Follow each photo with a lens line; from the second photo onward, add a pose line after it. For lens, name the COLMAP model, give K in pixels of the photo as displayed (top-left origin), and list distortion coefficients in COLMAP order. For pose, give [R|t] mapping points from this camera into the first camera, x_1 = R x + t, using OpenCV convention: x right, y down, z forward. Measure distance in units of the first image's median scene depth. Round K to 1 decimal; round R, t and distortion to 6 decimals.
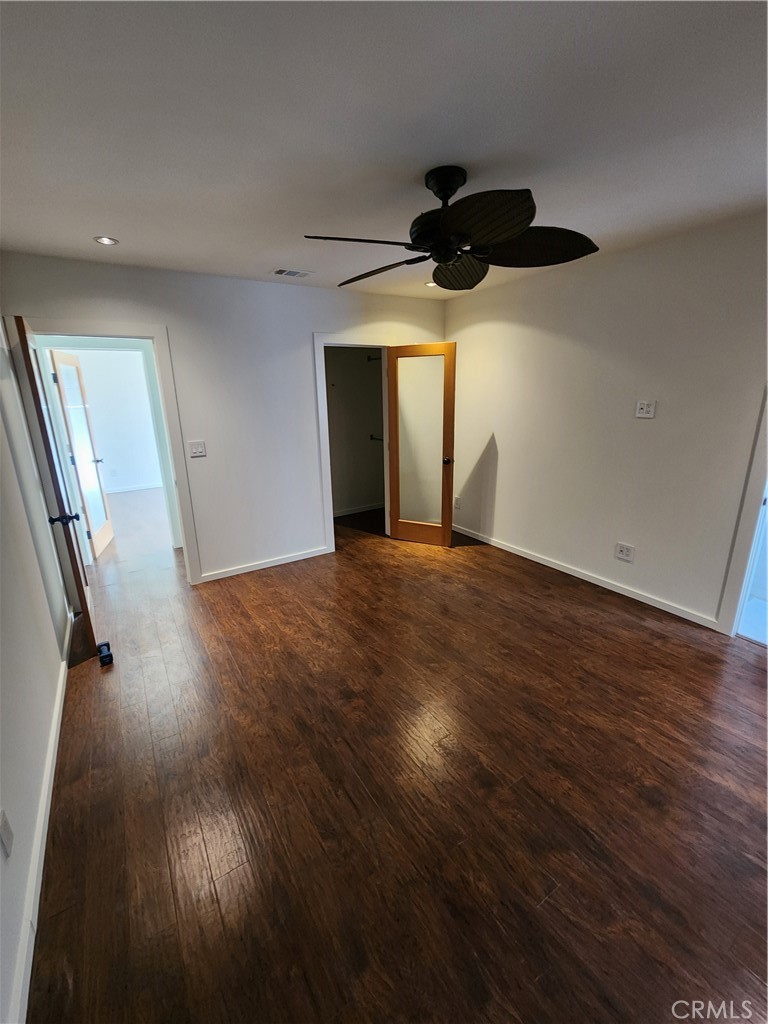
lens RADIAL K [[423.4, 0, 381.7], [0, 423.4, 506.4], [0, 0, 1]] dist [0.000543, -0.000160]
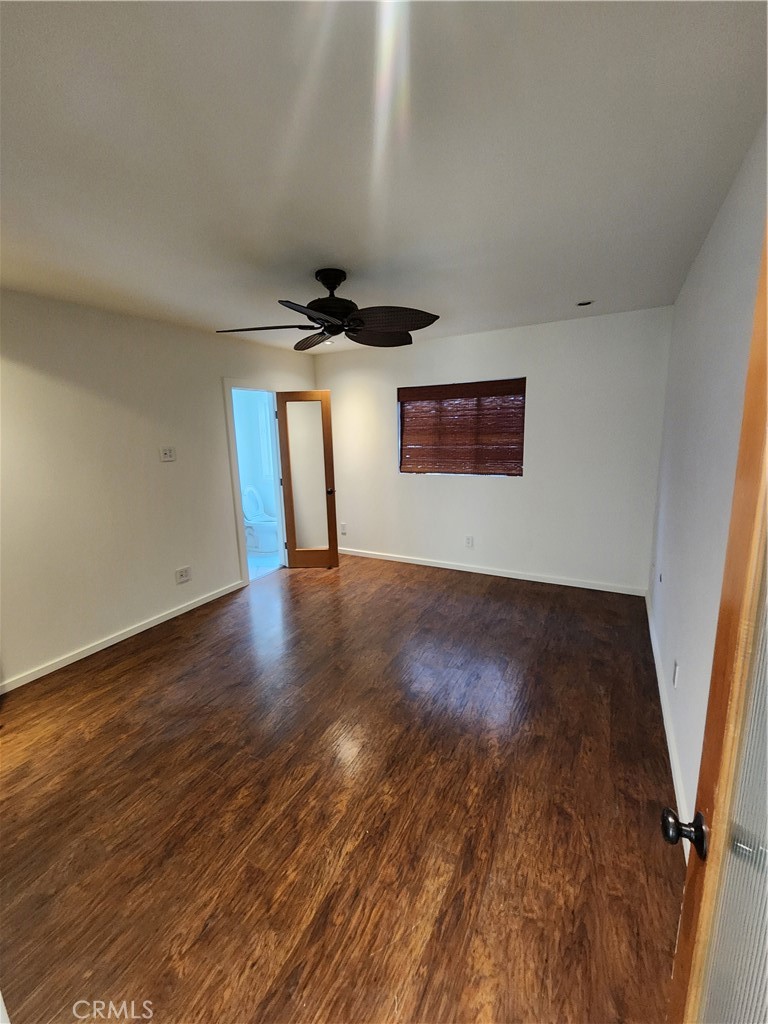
lens RADIAL K [[423.4, 0, 381.0], [0, 423.4, 513.3], [0, 0, 1]] dist [0.000543, -0.000160]
pose [[-0.484607, -0.136693, 0.863986, -0.650299], [0.270302, 0.915974, 0.296529, -0.237686], [-0.831922, 0.377237, -0.406939, 0.931334]]
